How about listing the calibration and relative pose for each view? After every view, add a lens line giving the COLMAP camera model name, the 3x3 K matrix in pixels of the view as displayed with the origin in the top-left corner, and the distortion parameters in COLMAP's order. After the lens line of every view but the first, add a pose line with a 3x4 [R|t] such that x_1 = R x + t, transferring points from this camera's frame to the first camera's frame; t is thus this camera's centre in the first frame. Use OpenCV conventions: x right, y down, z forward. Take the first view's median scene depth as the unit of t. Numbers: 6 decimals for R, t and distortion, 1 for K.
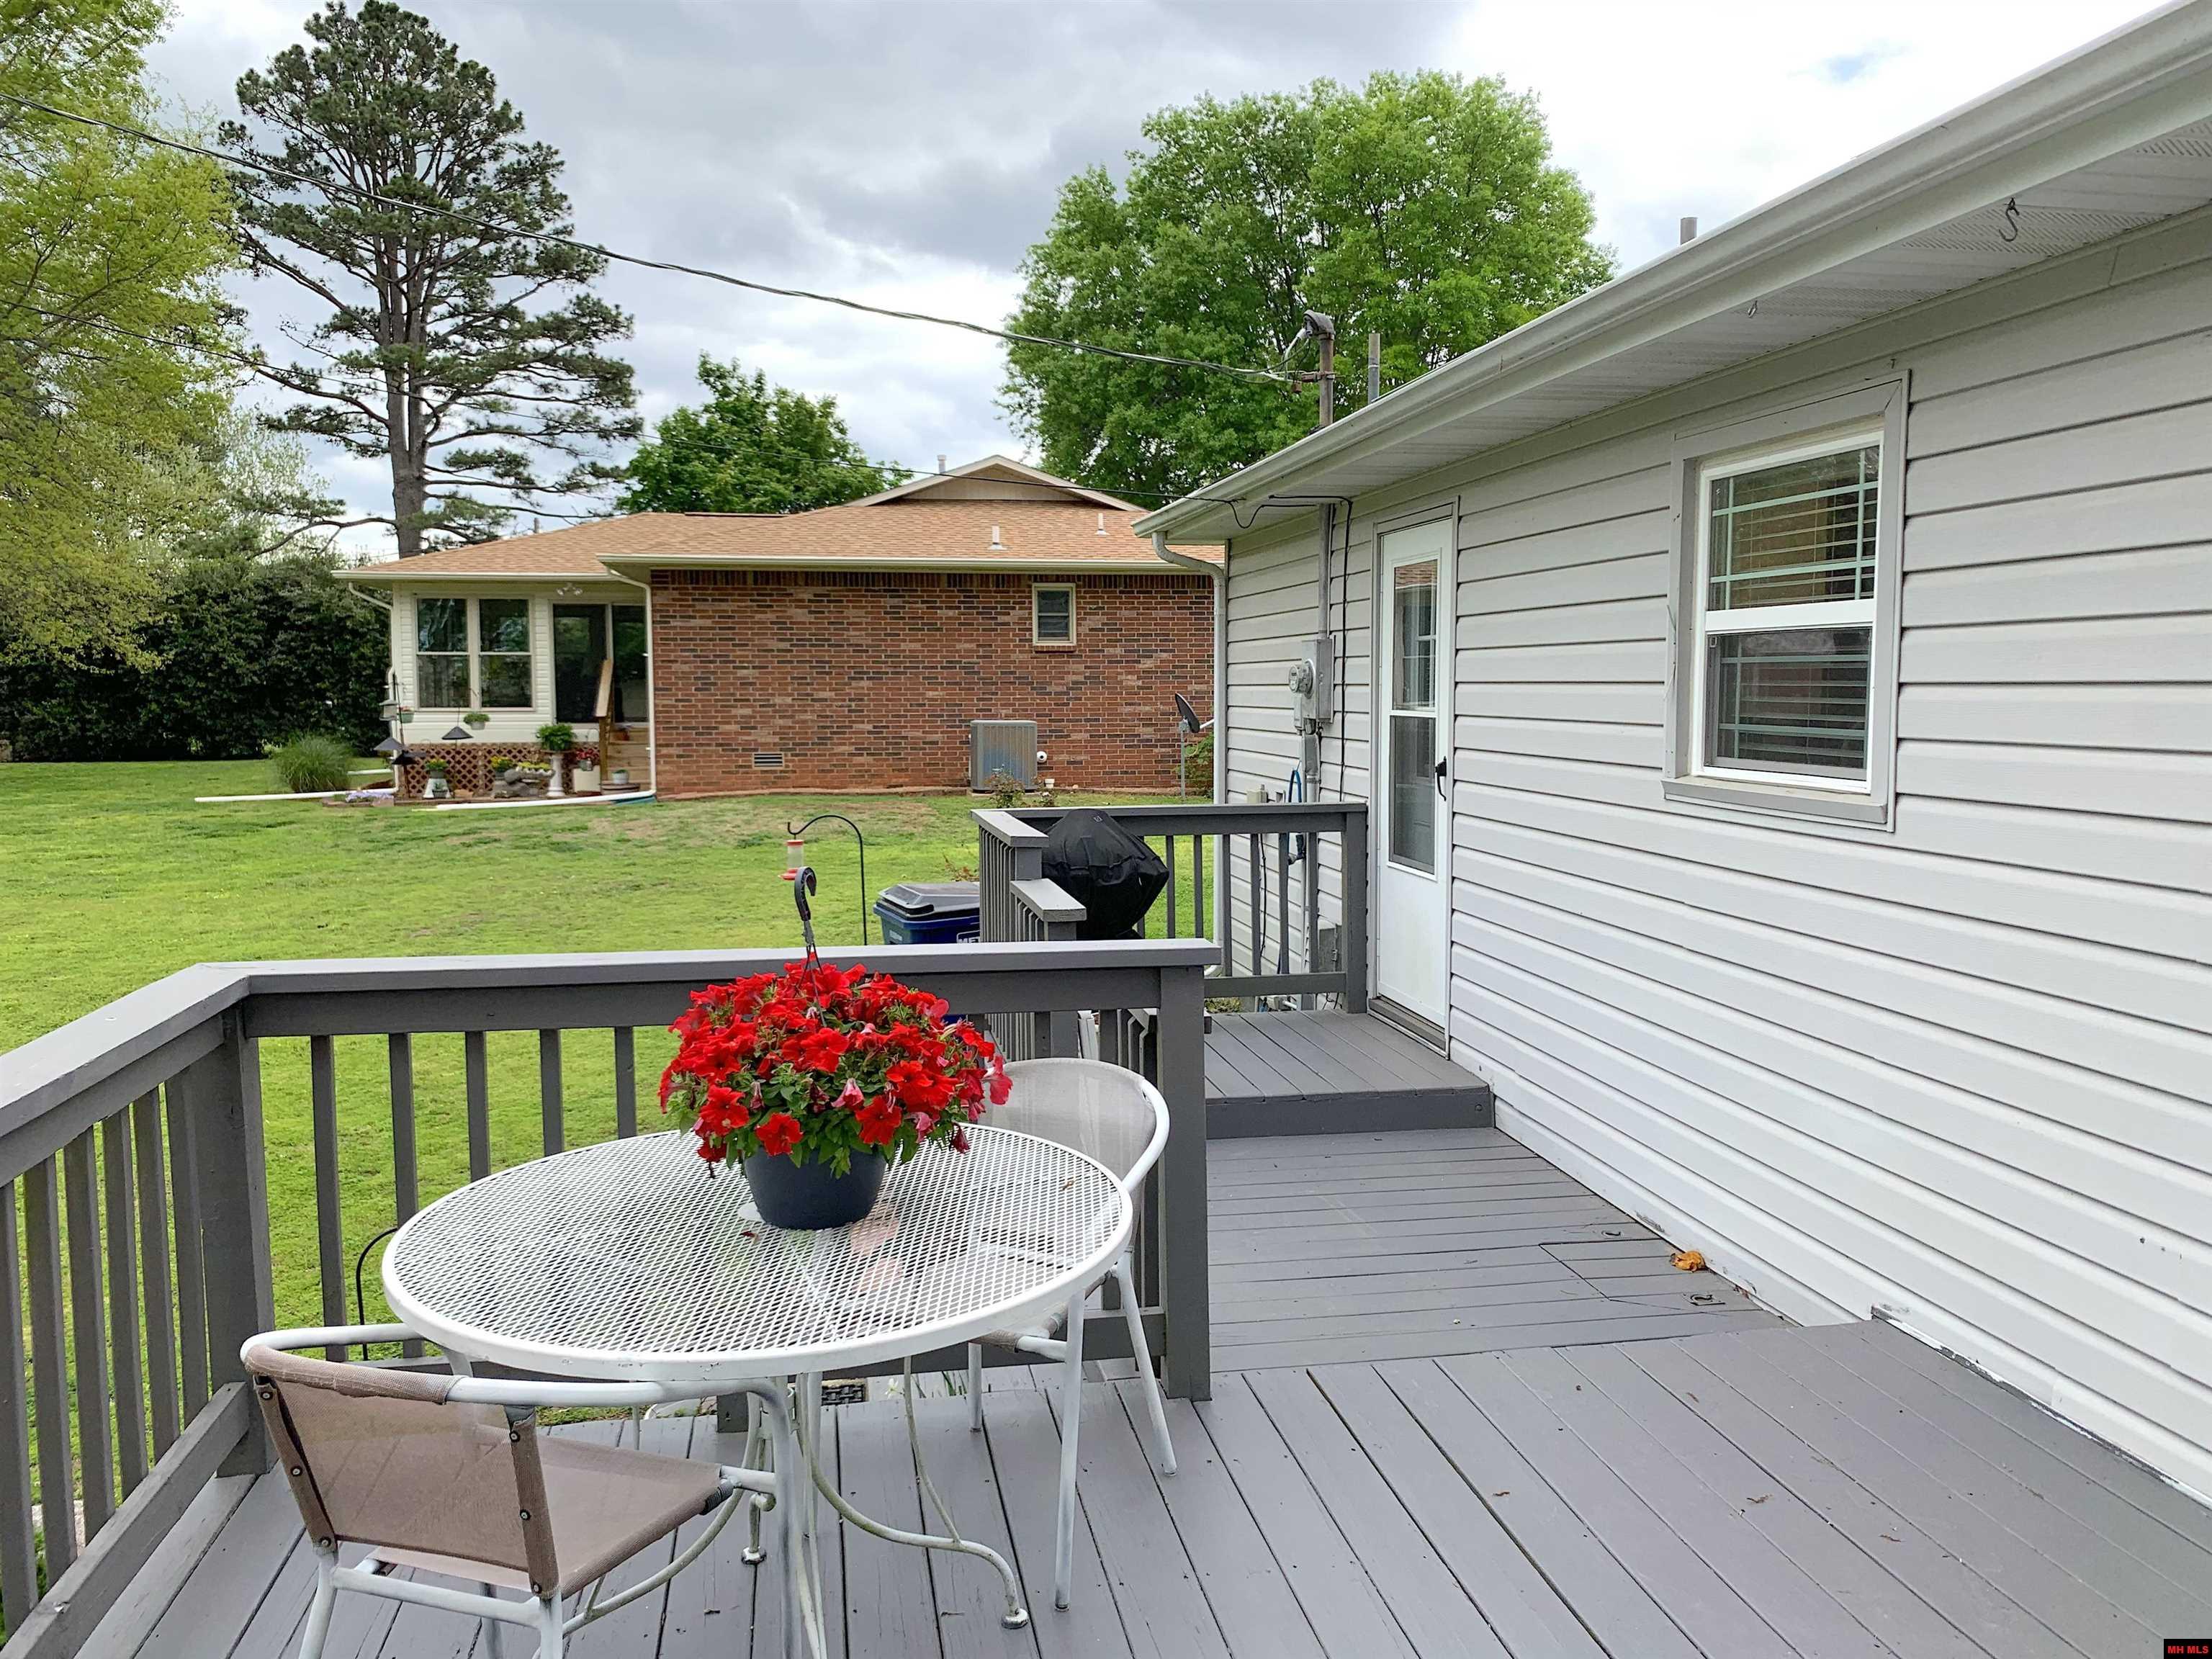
lens RADIAL K [[1695.1, 0, 1102.9], [0, 1695.1, 859.5], [0, 0, 1]] dist [0.015431, -0.016089]
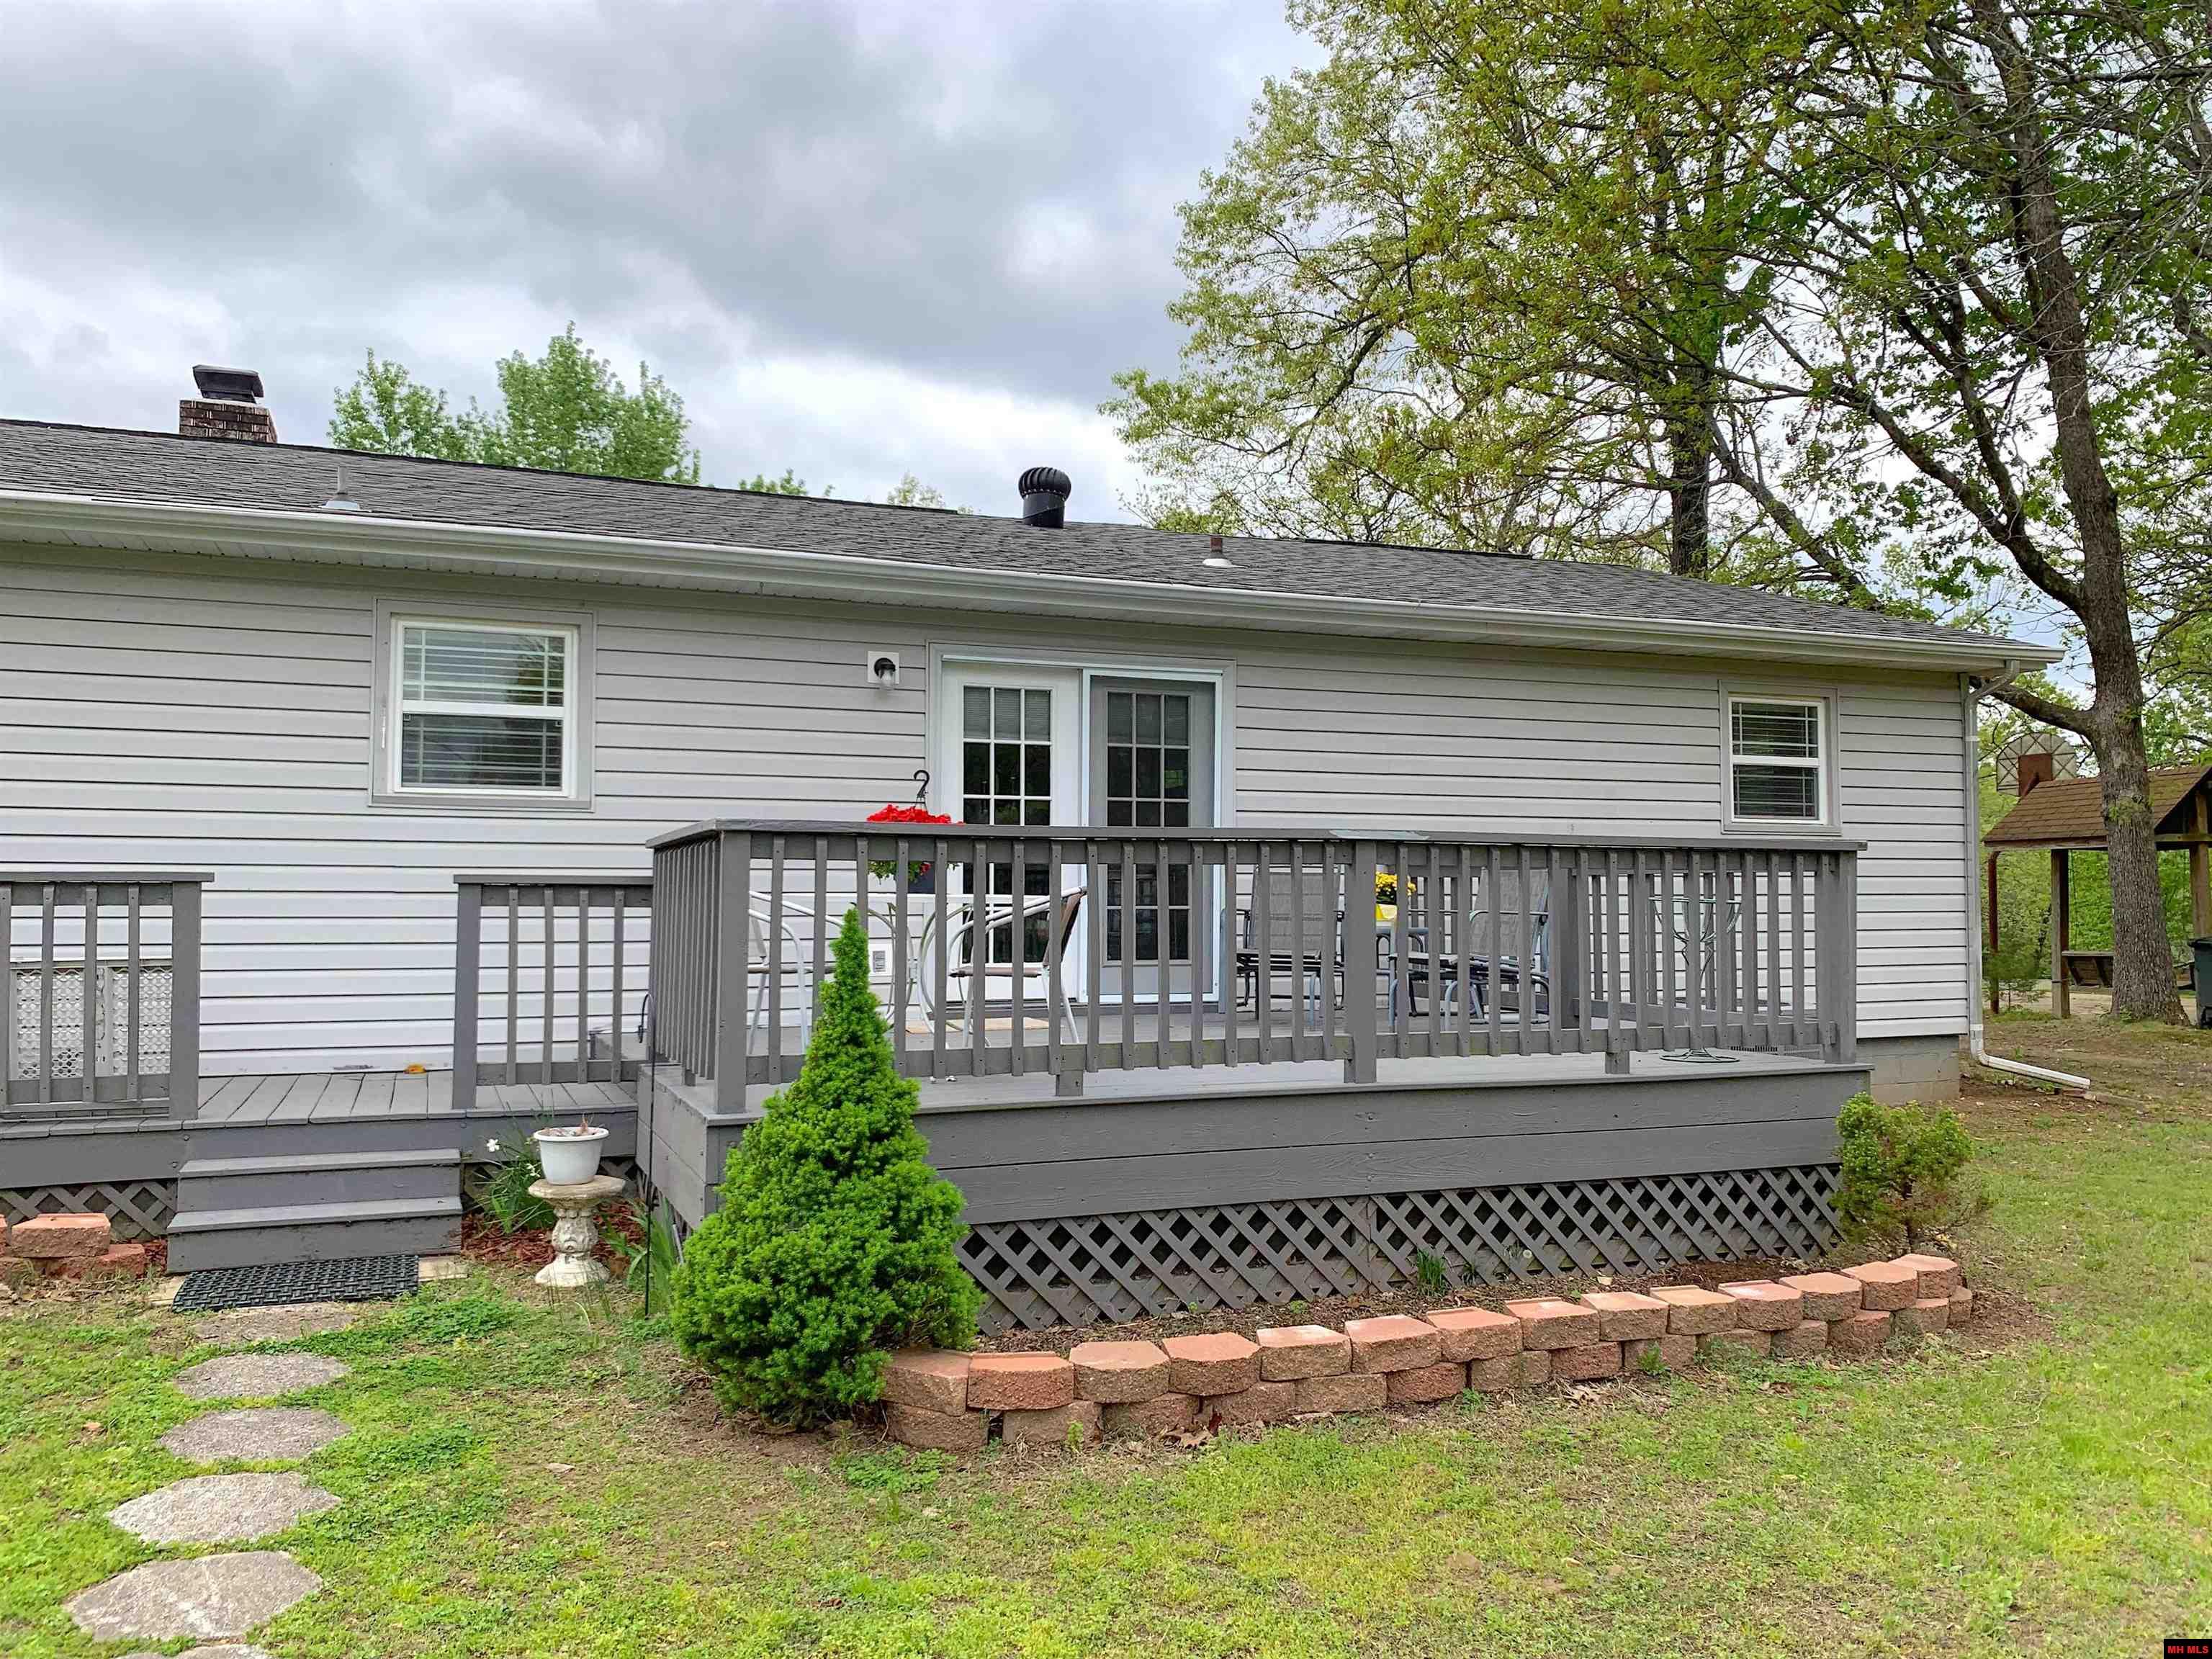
lens RADIAL K [[1690.2, 0, 1112.9], [0, 1690.2, 865.8], [0, 0, 1]] dist [0.101837, -0.189674]
pose [[-0.216440, 0.020528, 0.976080, -1.631587], [0.099093, 0.995078, 0.001046, 0.104048], [-0.971254, 0.096949, -0.217409, 0.724436]]
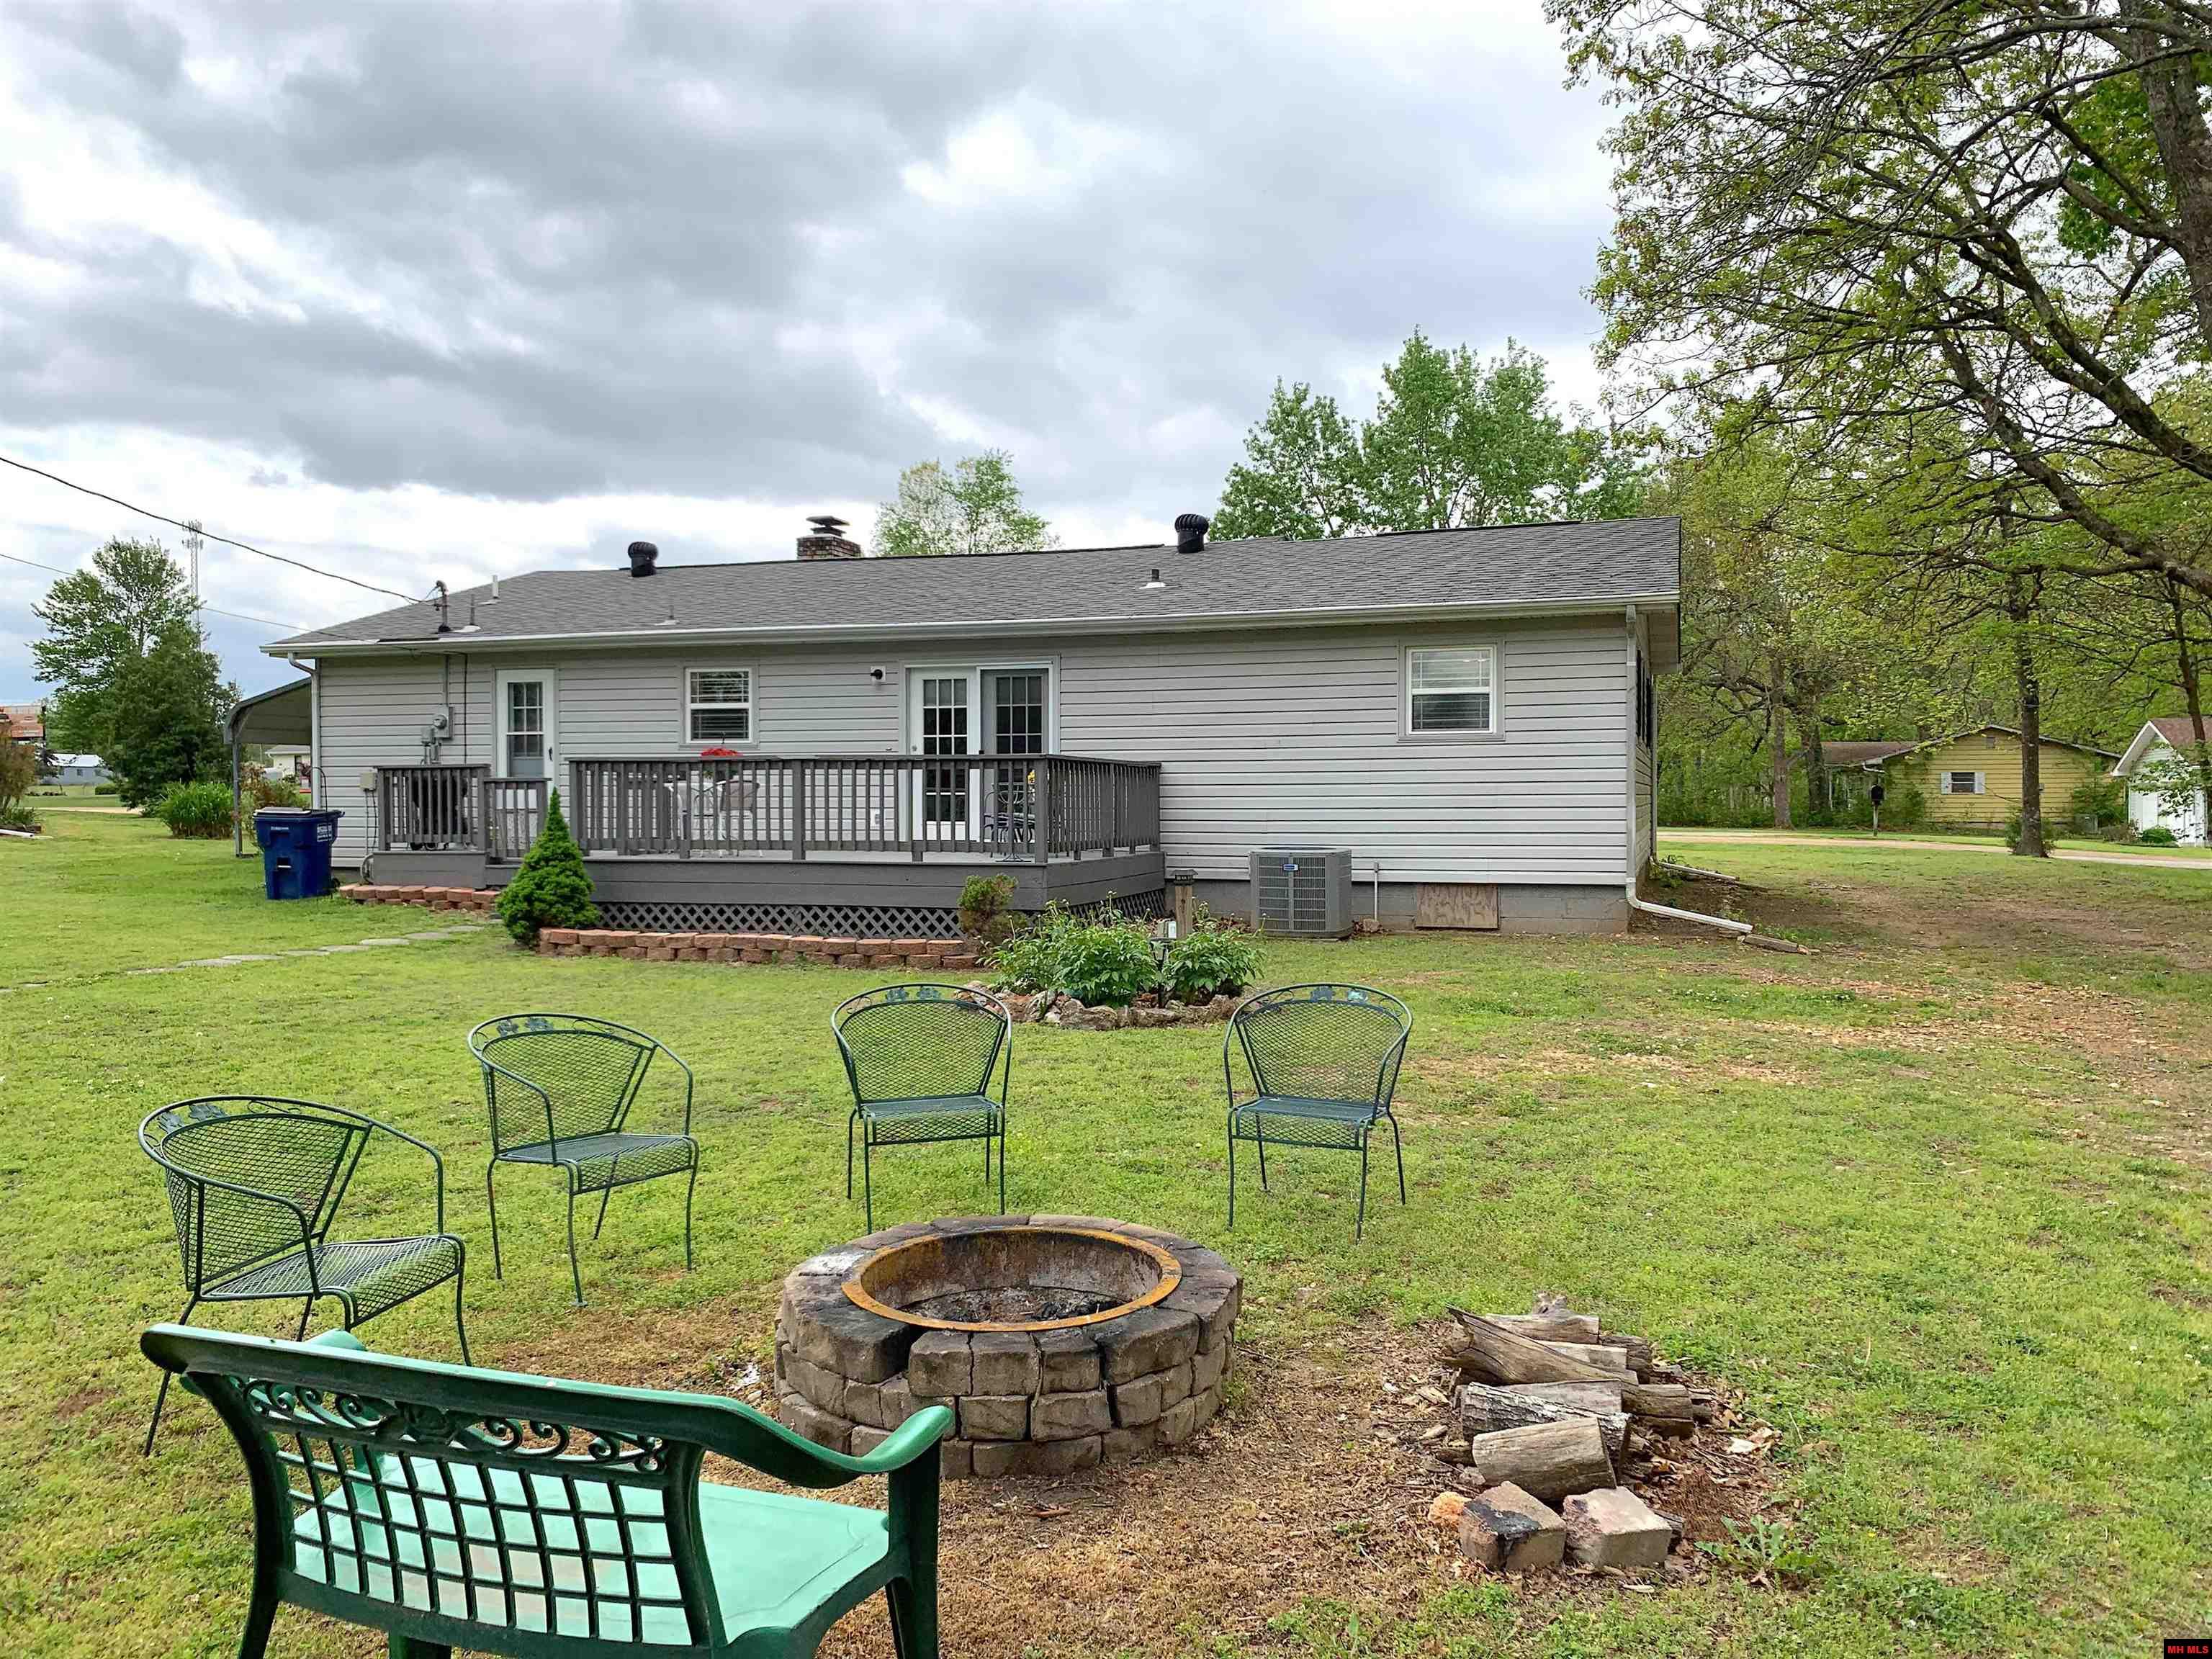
lens RADIAL K [[1690.2, 0, 1112.9], [0, 1690.2, 865.8], [0, 0, 1]] dist [0.101837, -0.189674]
pose [[0.467916, -0.029787, 0.883271, -3.016306], [0.089322, 0.995908, -0.013734, 0.421991], [-0.879247, 0.085322, 0.468662, -1.934004]]
